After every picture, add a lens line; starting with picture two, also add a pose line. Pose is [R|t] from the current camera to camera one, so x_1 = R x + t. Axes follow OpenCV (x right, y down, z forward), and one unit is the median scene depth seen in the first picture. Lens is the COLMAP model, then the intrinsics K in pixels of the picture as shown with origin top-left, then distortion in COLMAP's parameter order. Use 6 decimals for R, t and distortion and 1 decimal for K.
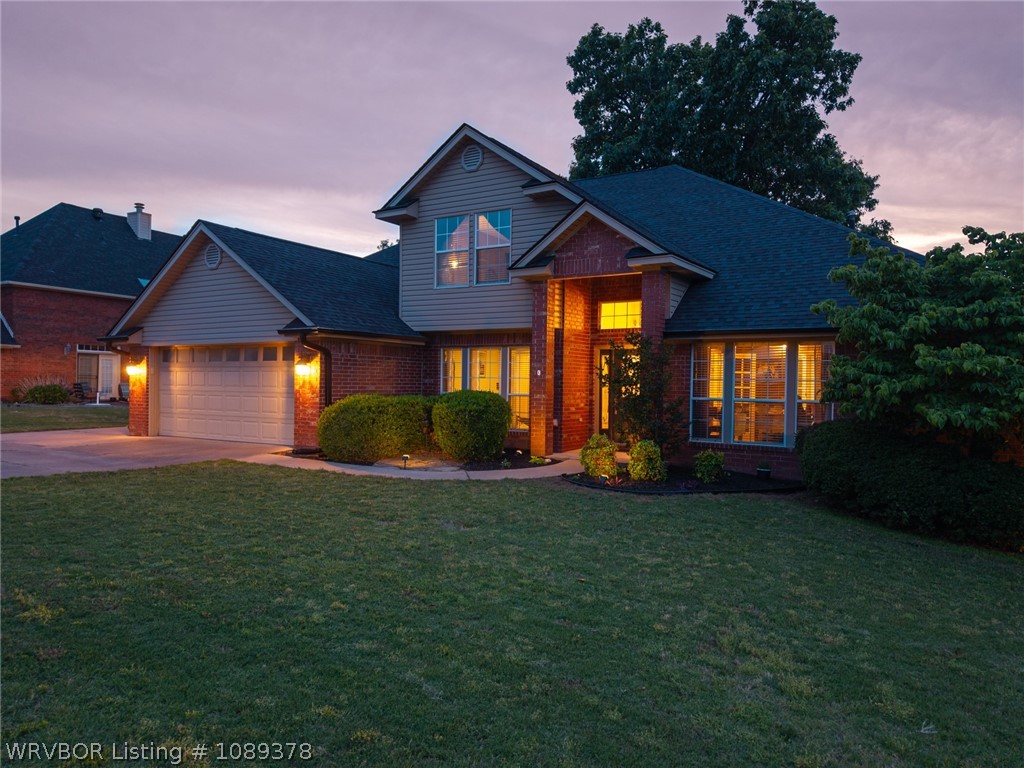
lens RADIAL K [[676.9, 0, 514.3], [0, 676.9, 386.3], [0, 0, 1]] dist [0.043576, -0.045261]
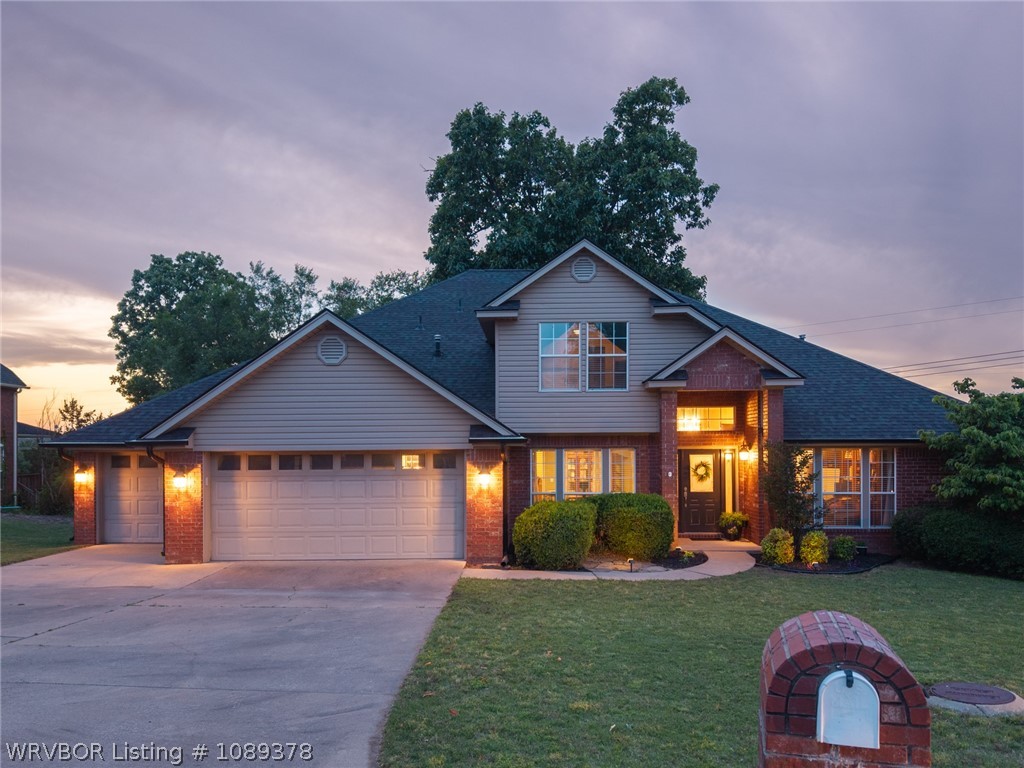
lens RADIAL K [[794.6, 0, 512.5], [0, 794.6, 431.1], [0, 0, 1]] dist [0.060165, -0.085100]
pose [[0.872539, -0.004136, 0.488527, -0.743849], [0.020247, 0.999411, -0.027701, -0.053596], [-0.488125, 0.034061, 0.872109, -0.009559]]
